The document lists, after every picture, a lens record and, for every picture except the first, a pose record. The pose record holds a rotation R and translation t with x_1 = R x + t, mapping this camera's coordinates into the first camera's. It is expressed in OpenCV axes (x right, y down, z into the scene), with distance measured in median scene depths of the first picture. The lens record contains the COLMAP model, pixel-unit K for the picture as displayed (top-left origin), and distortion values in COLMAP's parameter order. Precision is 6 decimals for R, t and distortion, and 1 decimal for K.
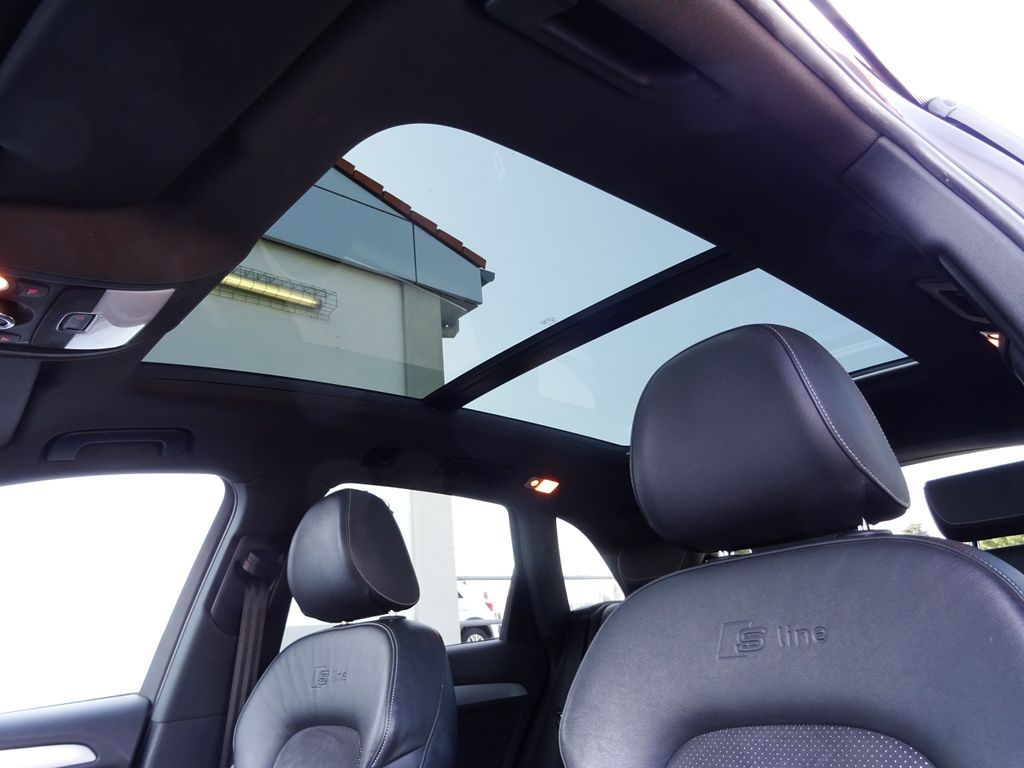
lens RADIAL K [[726.4, 0, 512.0], [0, 726.4, 384.0], [0, 0, 1]] dist [-0.002182, -0.003523]
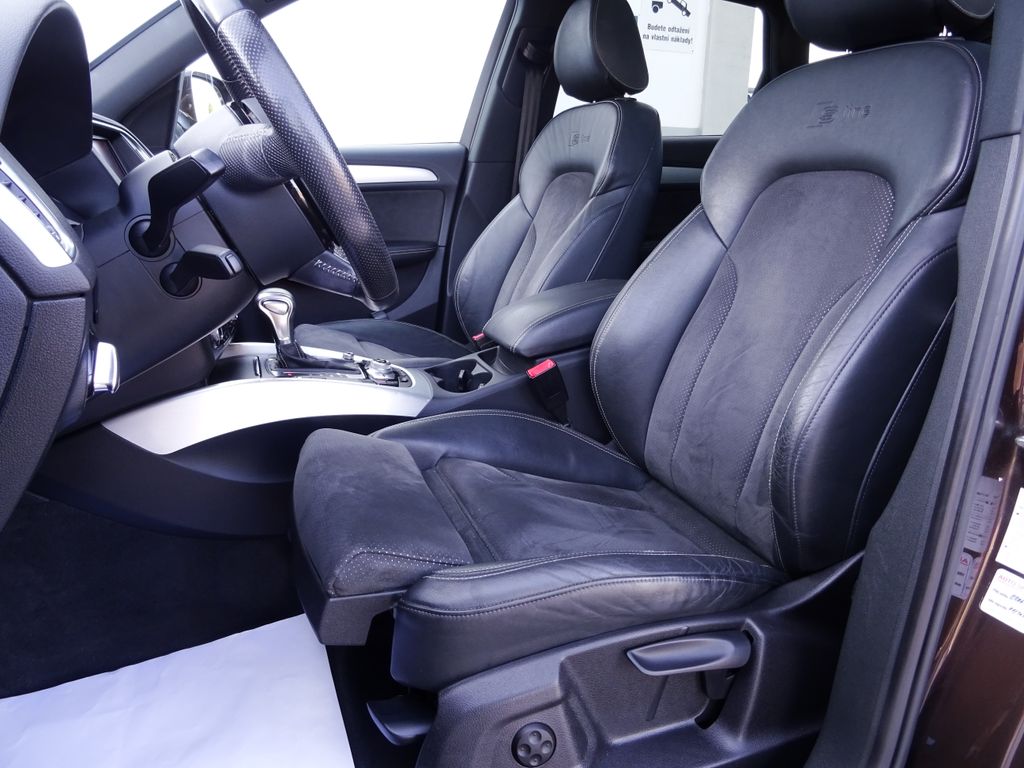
lens RADIAL K [[726.4, 0, 512.0], [0, 726.4, 384.0], [0, 0, 1]] dist [-0.002182, -0.003523]
pose [[0.921984, 0.198888, -0.332249, 0.182633], [0.043207, 0.799822, 0.598681, -0.061682], [0.384810, -0.566329, 0.728829, -0.330482]]
